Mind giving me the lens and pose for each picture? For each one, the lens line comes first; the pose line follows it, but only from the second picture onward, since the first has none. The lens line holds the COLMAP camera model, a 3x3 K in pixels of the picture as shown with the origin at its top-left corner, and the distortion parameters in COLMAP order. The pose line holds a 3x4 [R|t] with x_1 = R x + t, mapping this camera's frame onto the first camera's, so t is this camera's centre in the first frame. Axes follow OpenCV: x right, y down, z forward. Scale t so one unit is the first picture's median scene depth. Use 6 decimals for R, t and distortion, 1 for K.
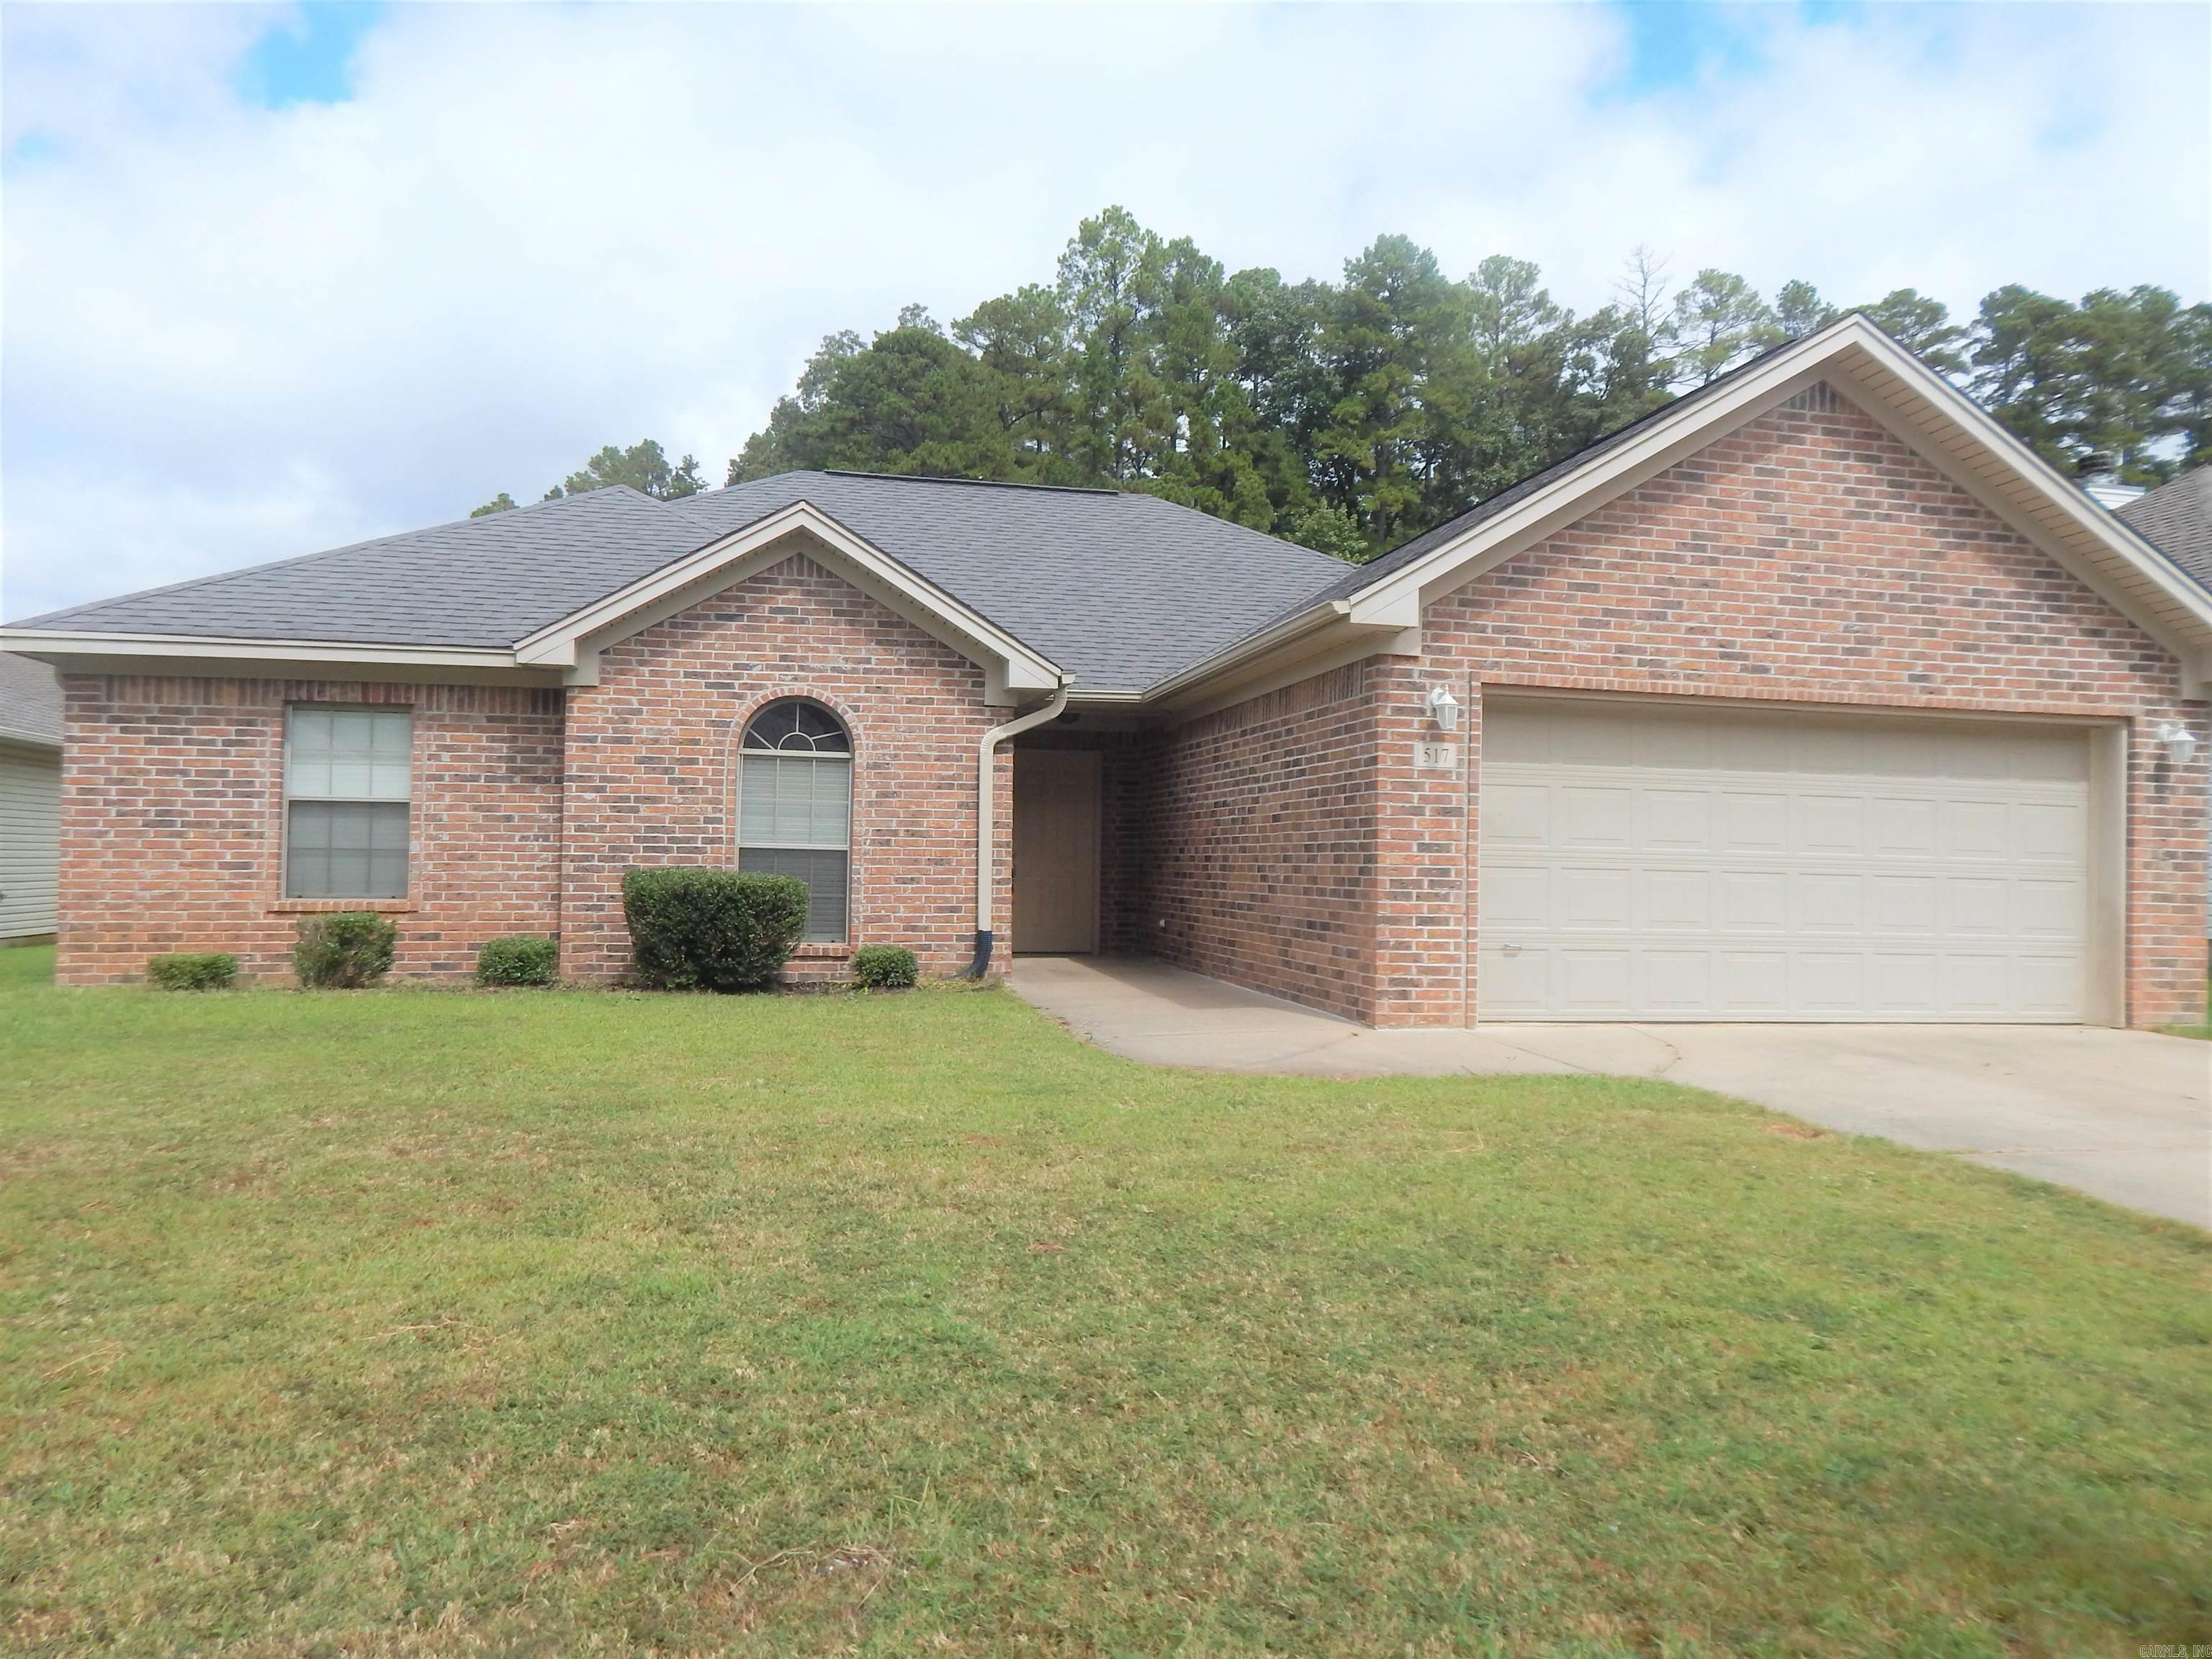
lens RADIAL K [[1493.3, 0, 1108.7], [0, 1493.3, 836.4], [0, 0, 1]] dist [0.023759, -0.006733]
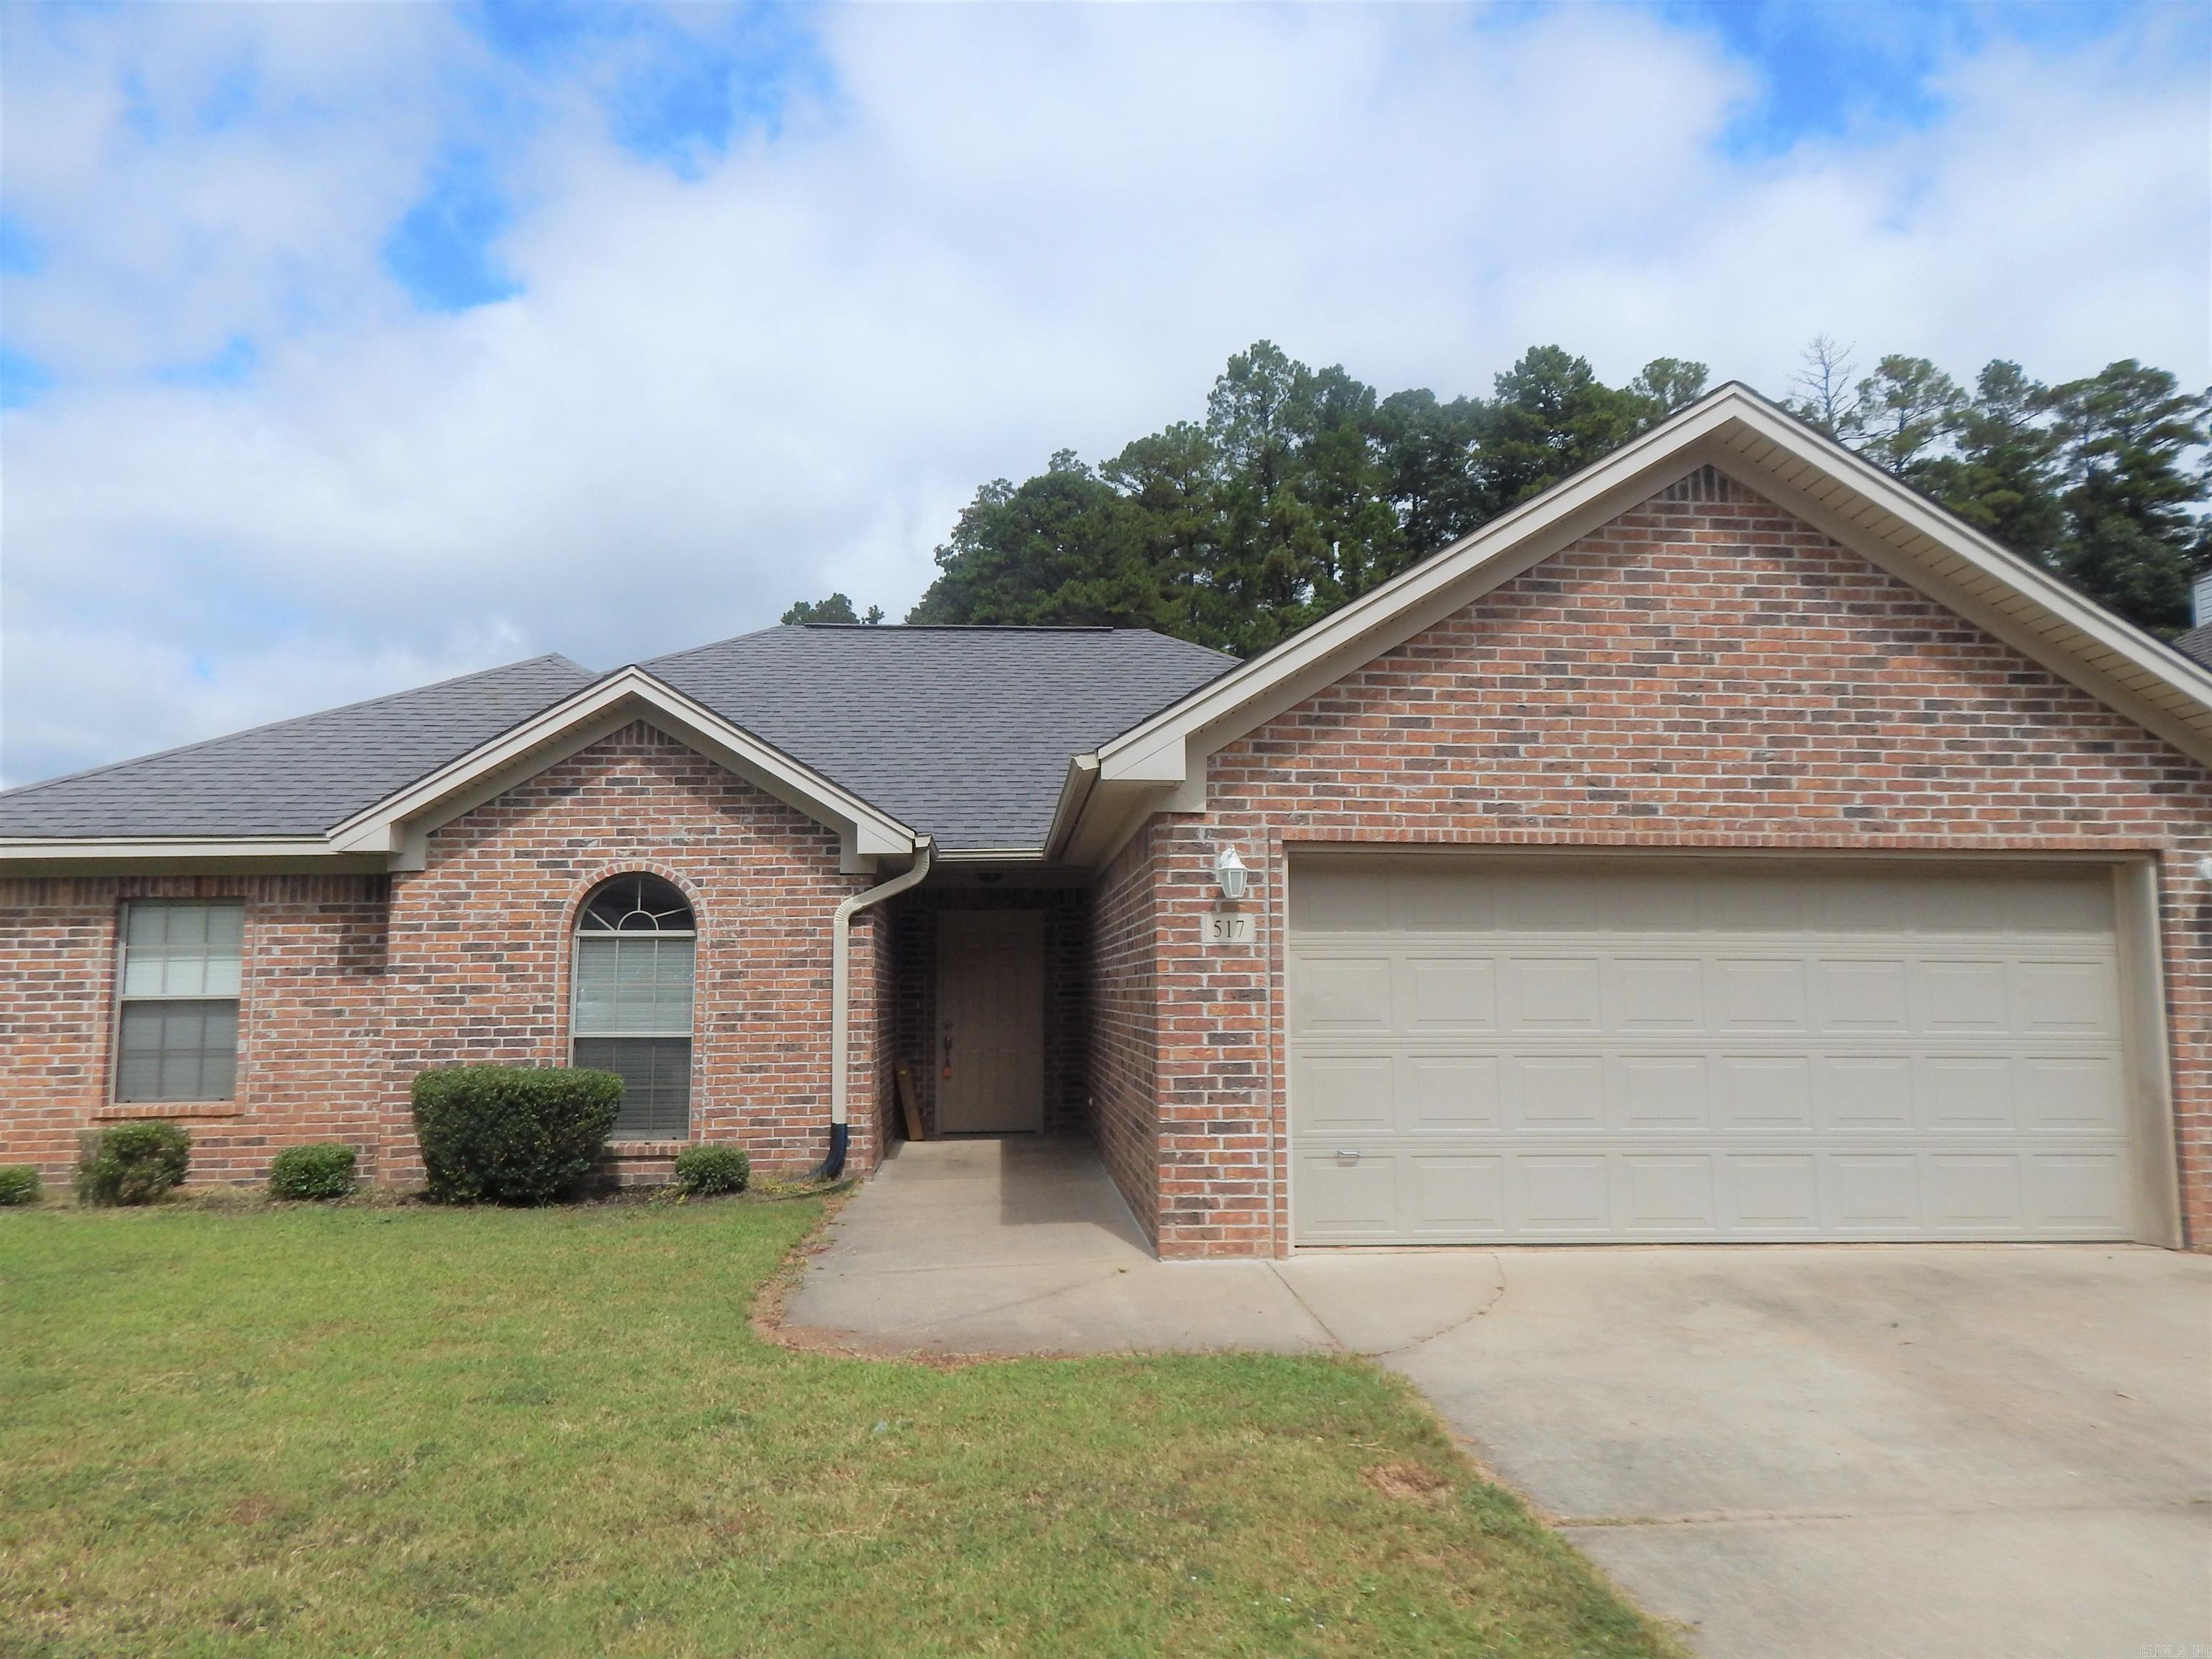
lens RADIAL K [[1502.3, 0, 1106.2], [0, 1502.3, 850.5], [0, 0, 1]] dist [0.003129, -0.002045]
pose [[0.990670, -0.037484, -0.131024, 0.211233], [0.027400, 0.996582, -0.077936, -0.027356], [0.133497, 0.073618, 0.988311, 0.119506]]
